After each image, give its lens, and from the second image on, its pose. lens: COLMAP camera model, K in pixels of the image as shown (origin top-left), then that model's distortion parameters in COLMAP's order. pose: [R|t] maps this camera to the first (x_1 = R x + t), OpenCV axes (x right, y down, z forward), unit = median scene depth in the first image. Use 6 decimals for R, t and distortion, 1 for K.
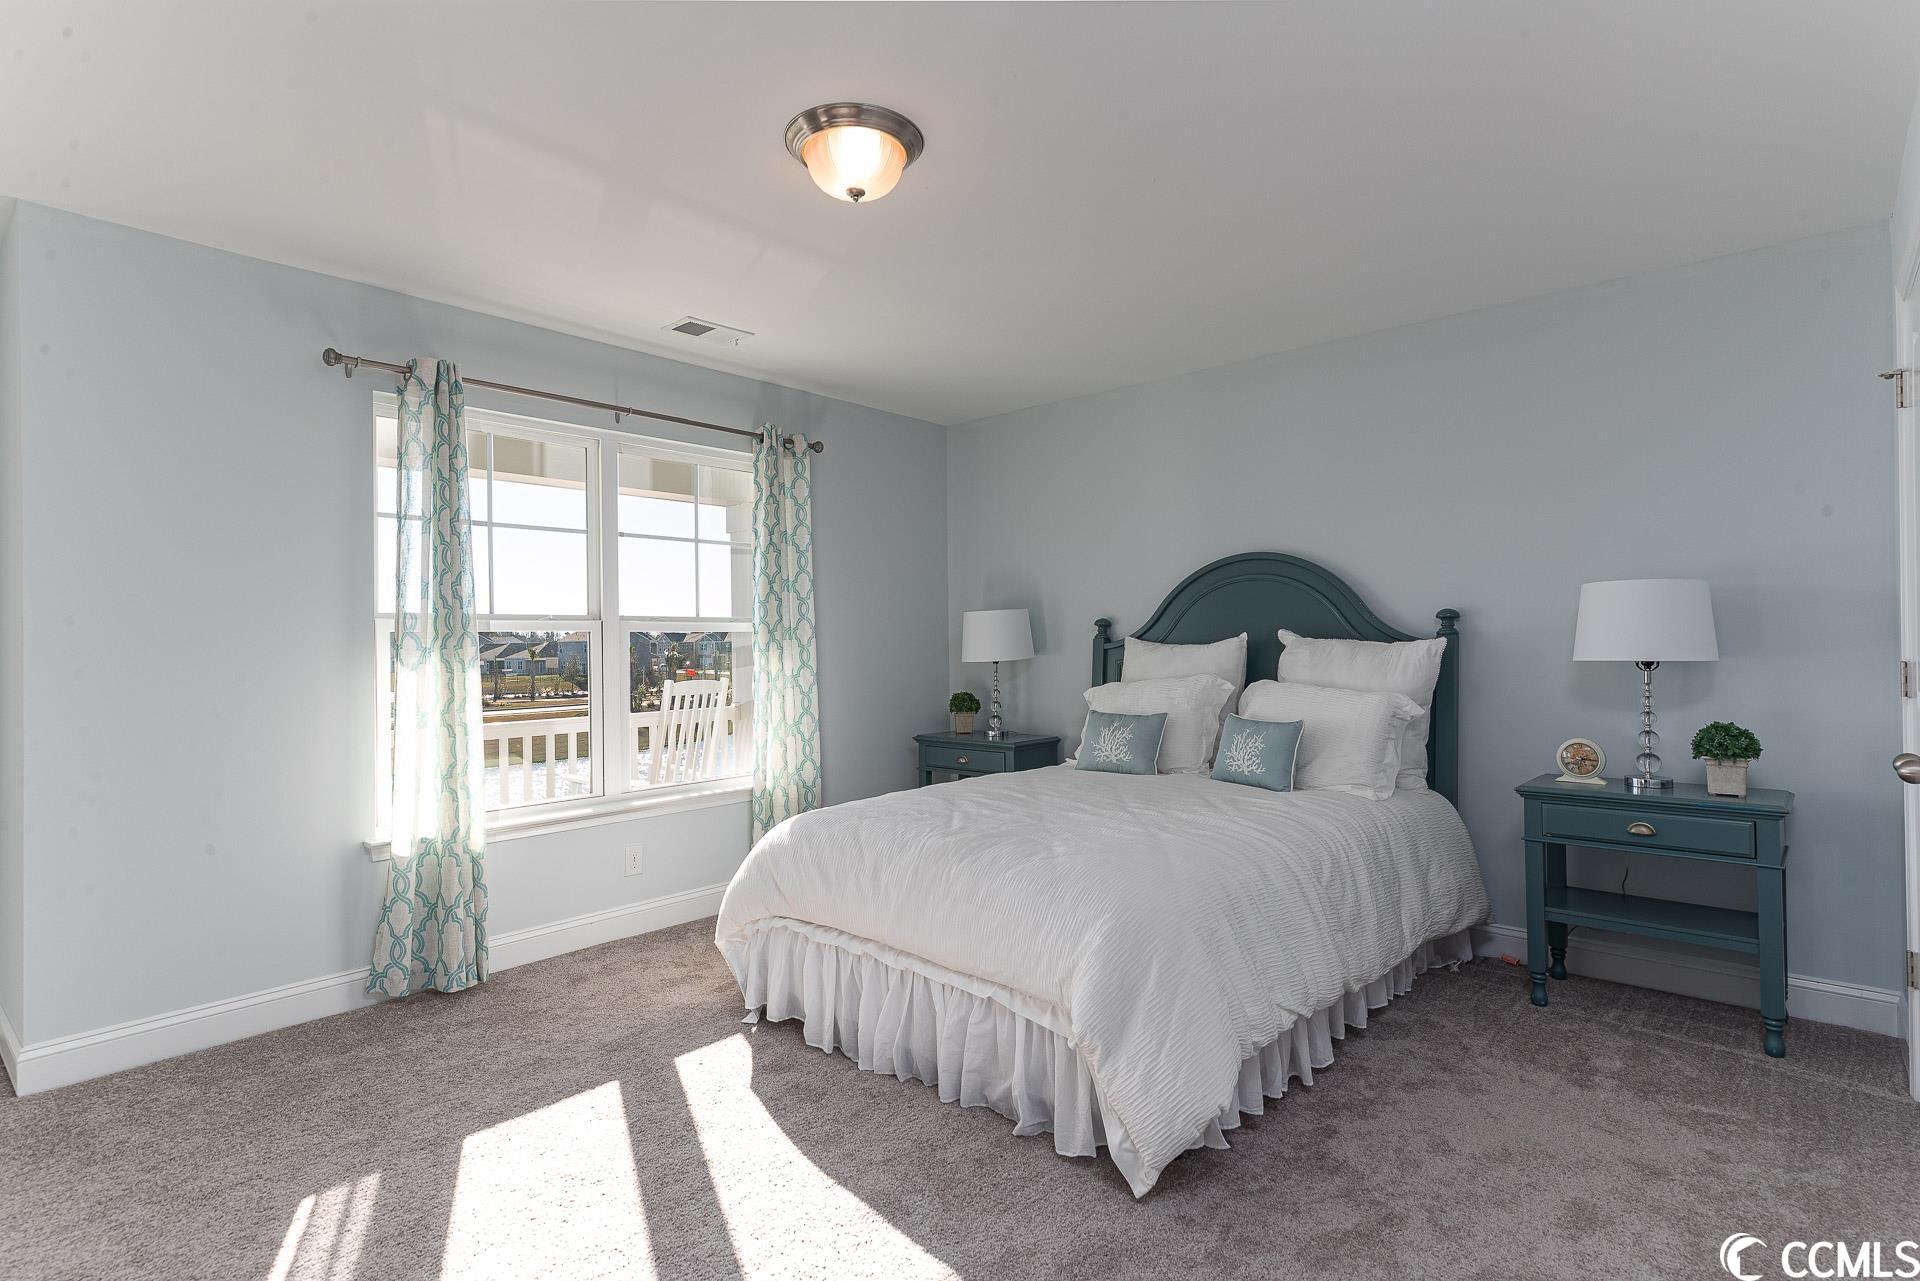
lens RADIAL K [[920.8, 0, 974.0], [0, 920.8, 641.5], [0, 0, 1]] dist [-0.036741, 0.000074]
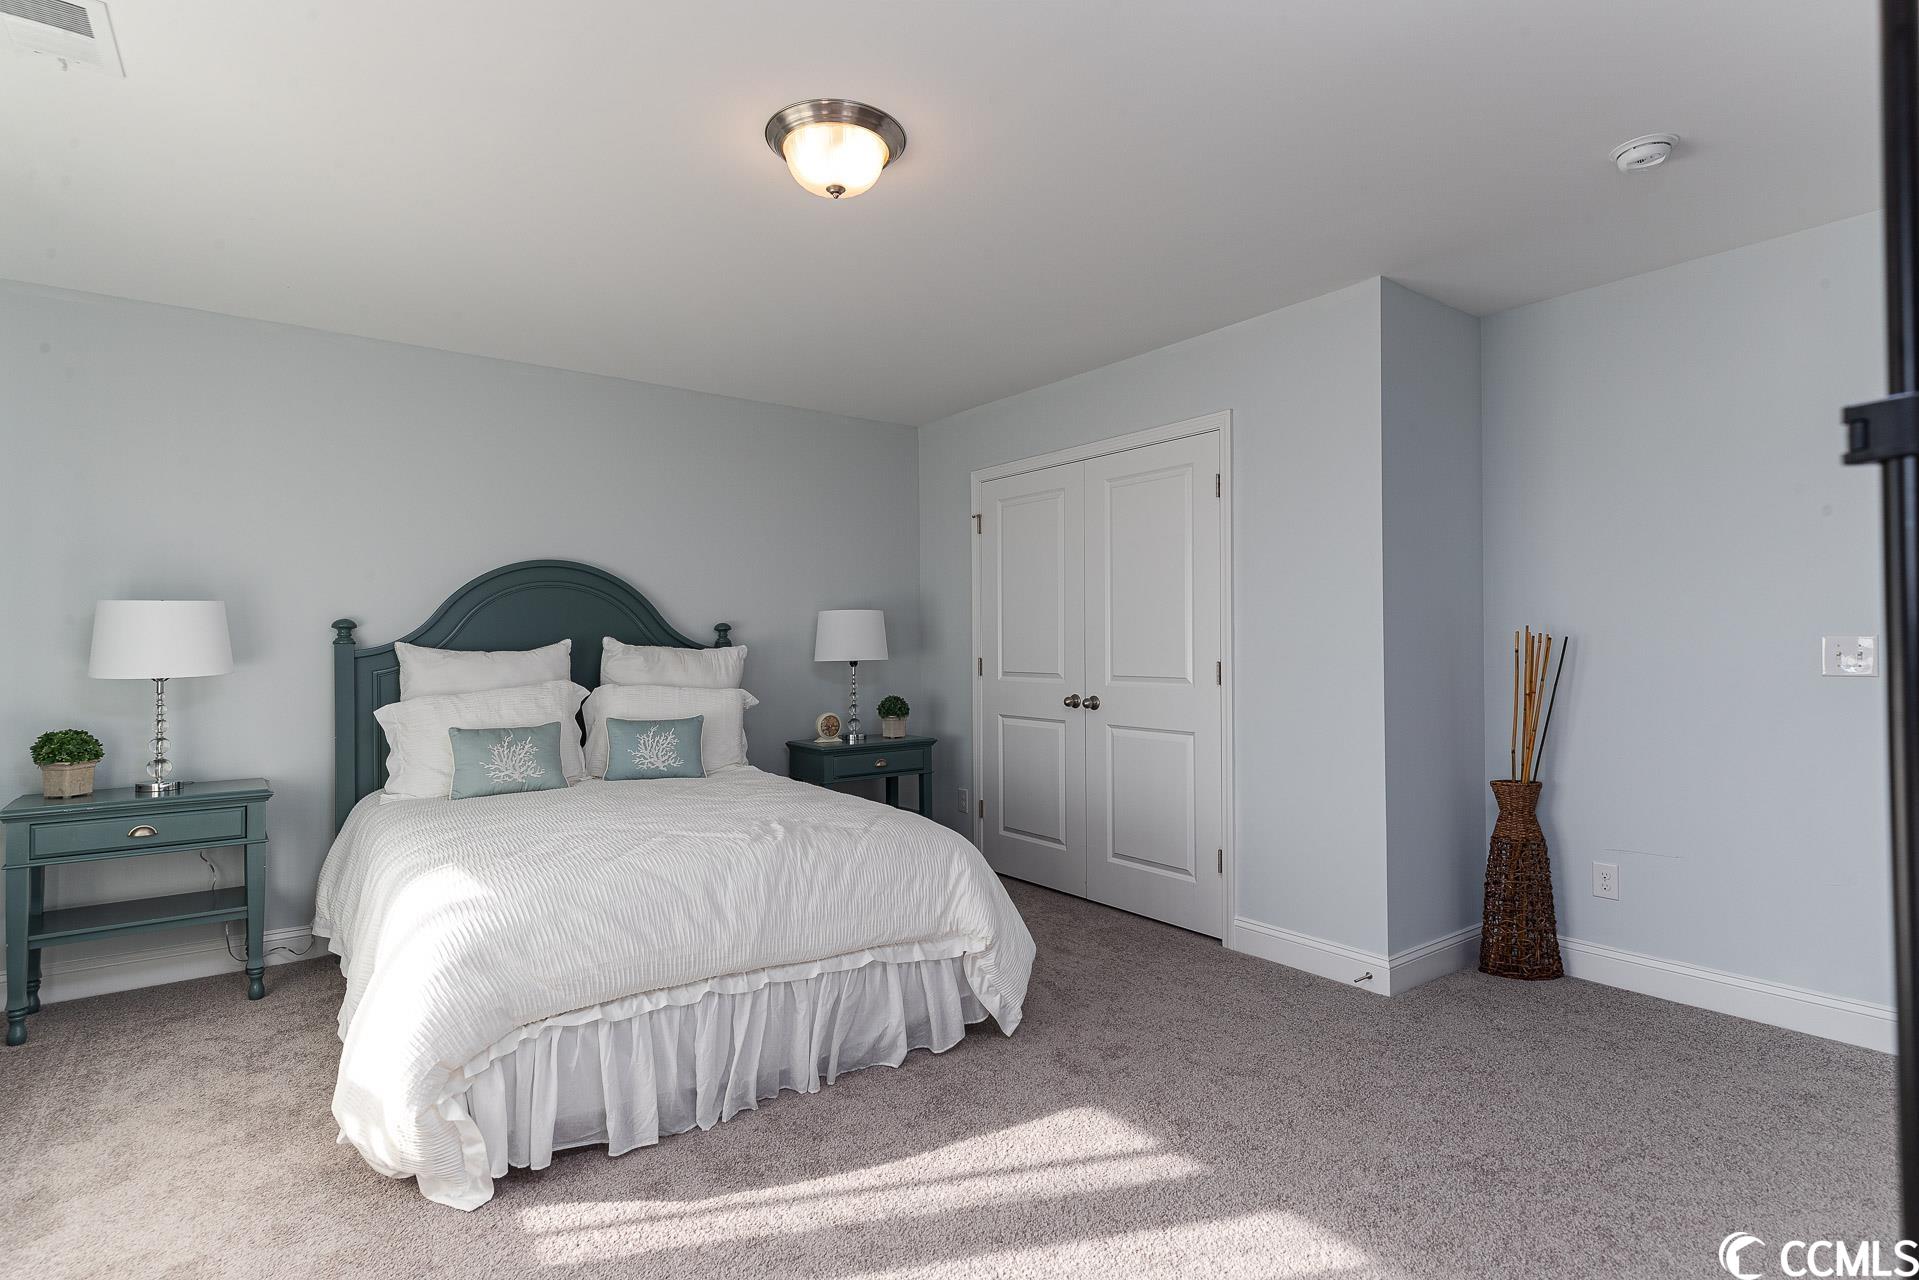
lens RADIAL K [[920.3, 0, 973.5], [0, 920.3, 641.0], [0, 0, 1]] dist [-0.036741, 0.000074]
pose [[0.175173, 0.006605, 0.984516, -0.808179], [-0.002649, 0.999977, -0.006237, -0.003333], [-0.984534, -0.001515, 0.175186, 0.496567]]
